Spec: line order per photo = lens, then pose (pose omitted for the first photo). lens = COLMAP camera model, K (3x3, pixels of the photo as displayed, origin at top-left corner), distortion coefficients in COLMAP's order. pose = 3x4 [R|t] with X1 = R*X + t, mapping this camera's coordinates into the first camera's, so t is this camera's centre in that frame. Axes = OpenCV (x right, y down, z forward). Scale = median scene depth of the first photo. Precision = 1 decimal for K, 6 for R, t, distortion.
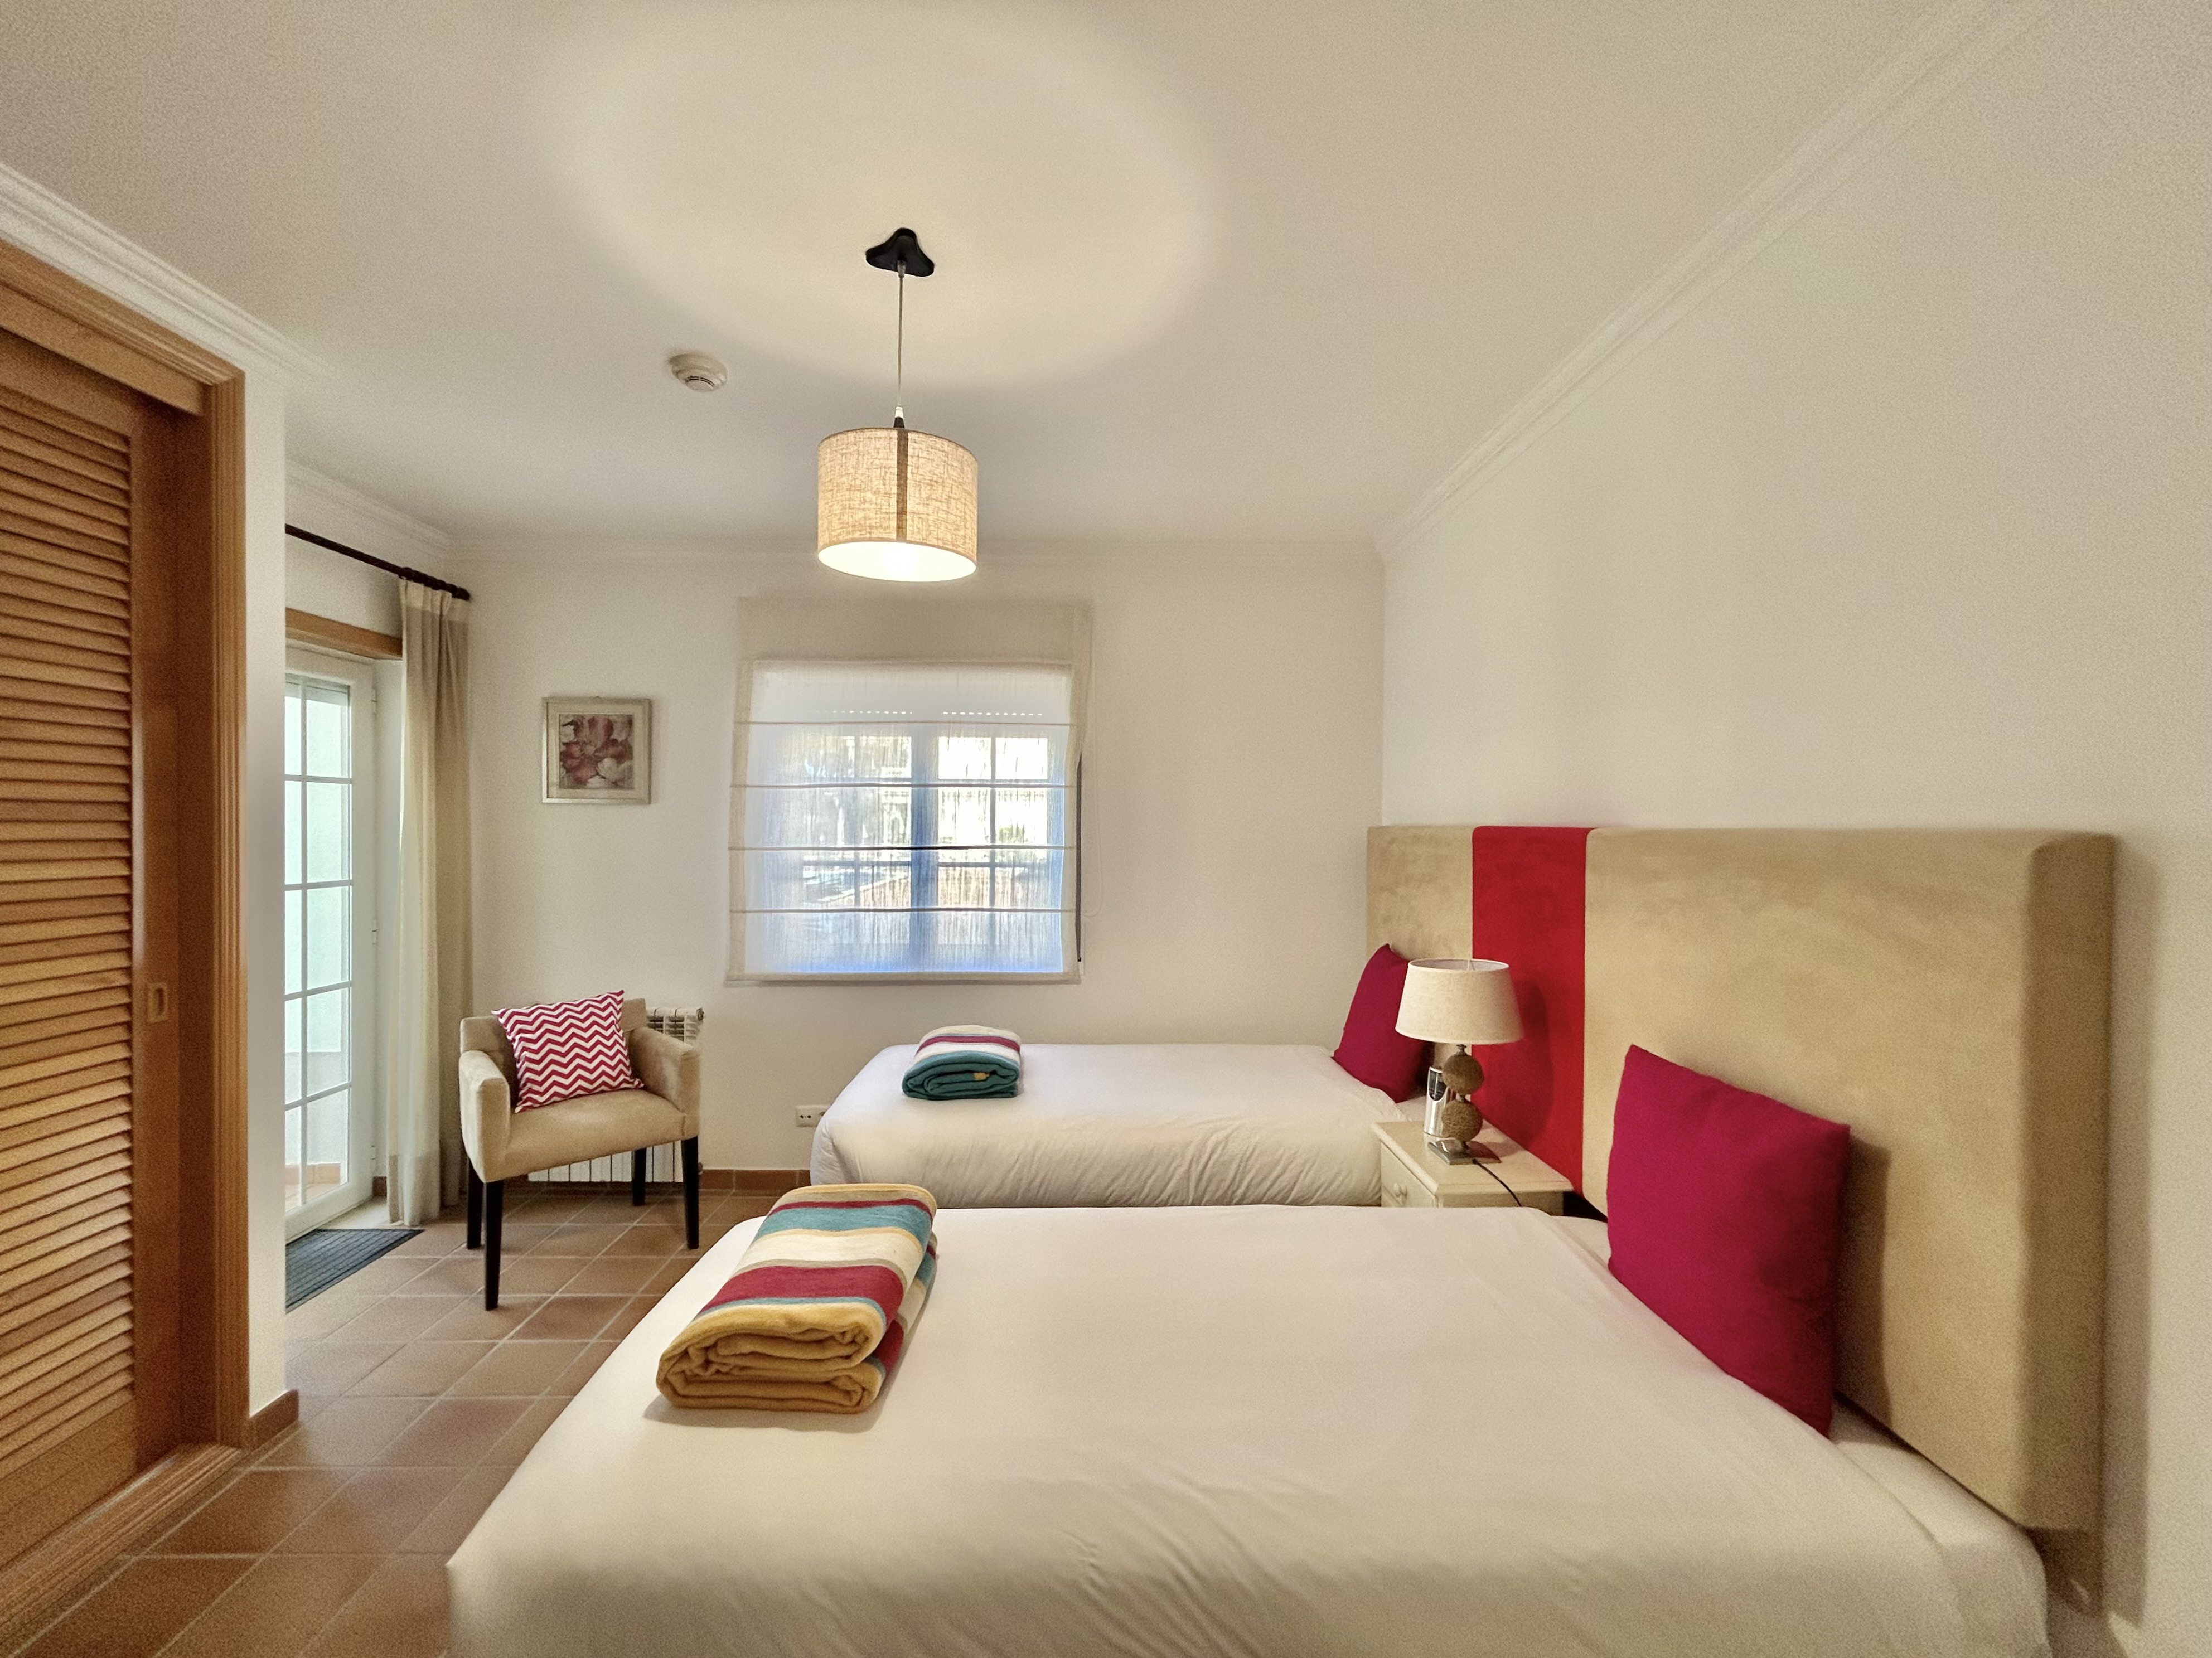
lens RADIAL K [[905.7, 0, 1104.4], [0, 905.7, 829.2], [0, 0, 1]] dist [-0.002781, -0.000181]
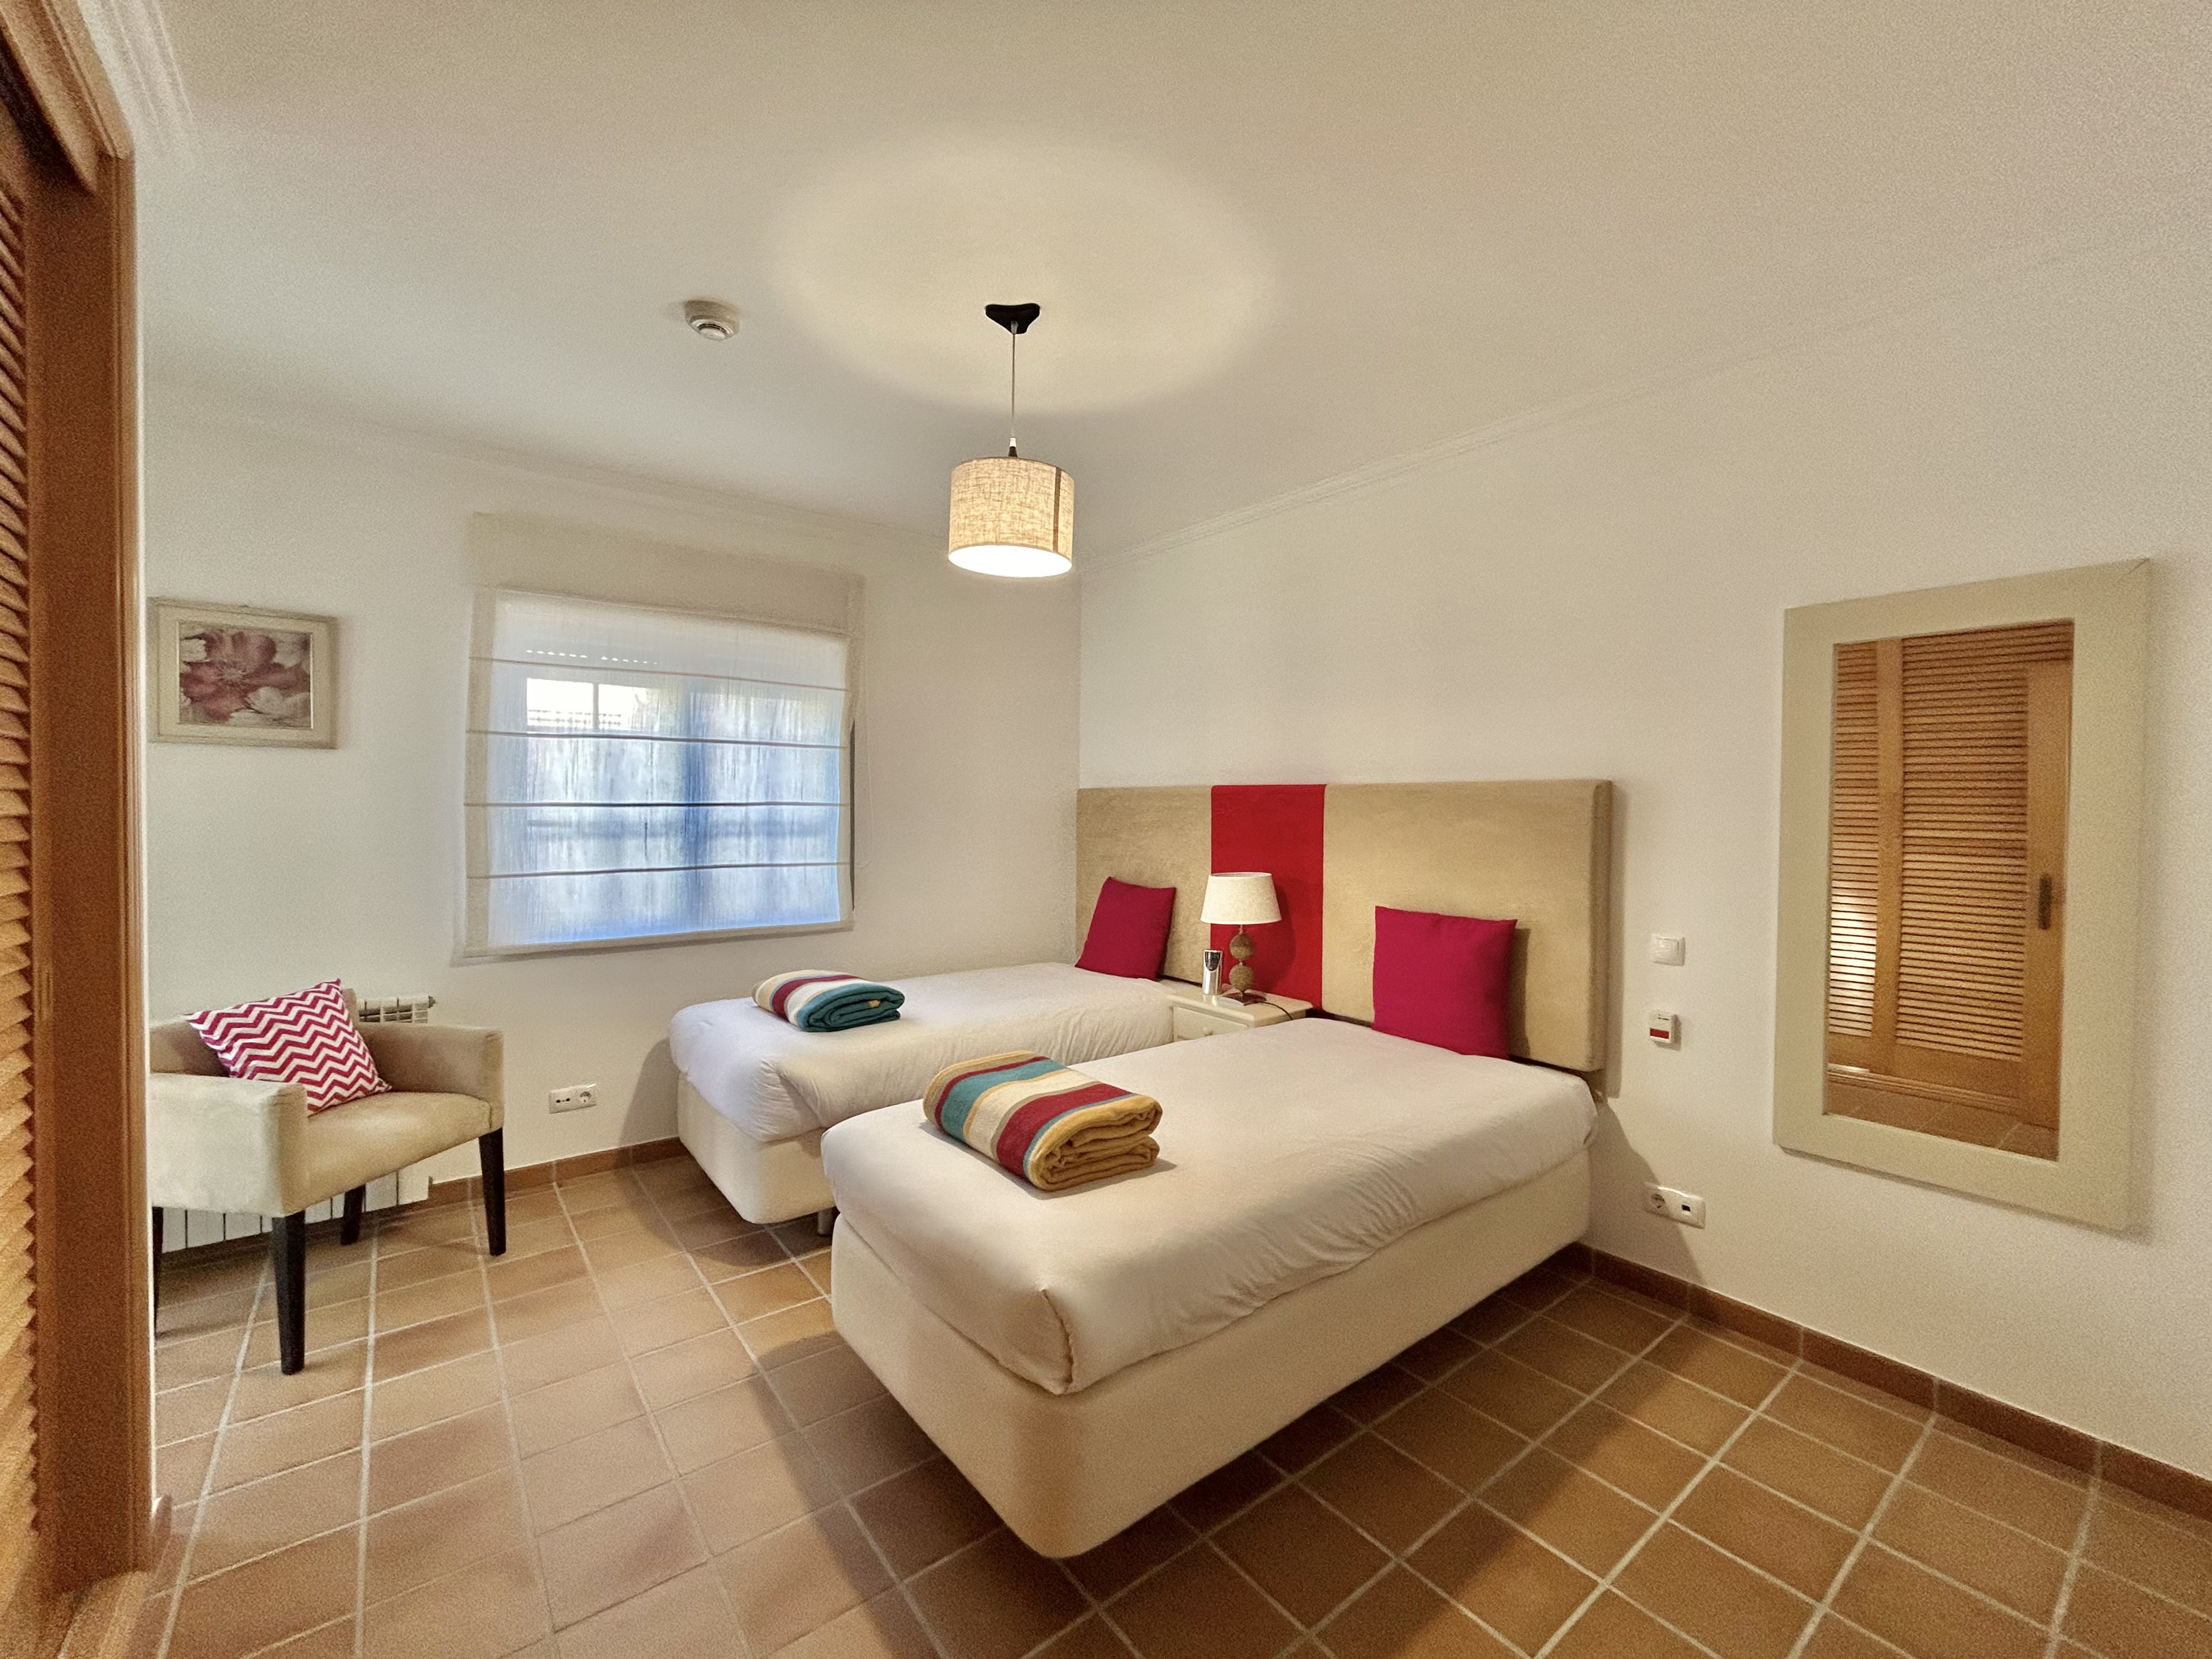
lens RADIAL K [[905.8, 0, 1101.9], [0, 905.8, 823.1], [0, 0, 1]] dist [-0.002781, -0.000181]
pose [[0.803689, -0.009577, 0.594973, -0.441067], [-0.001117, 0.999844, 0.017603, 0.023285], [-0.595049, -0.014812, 0.803553, -0.046256]]
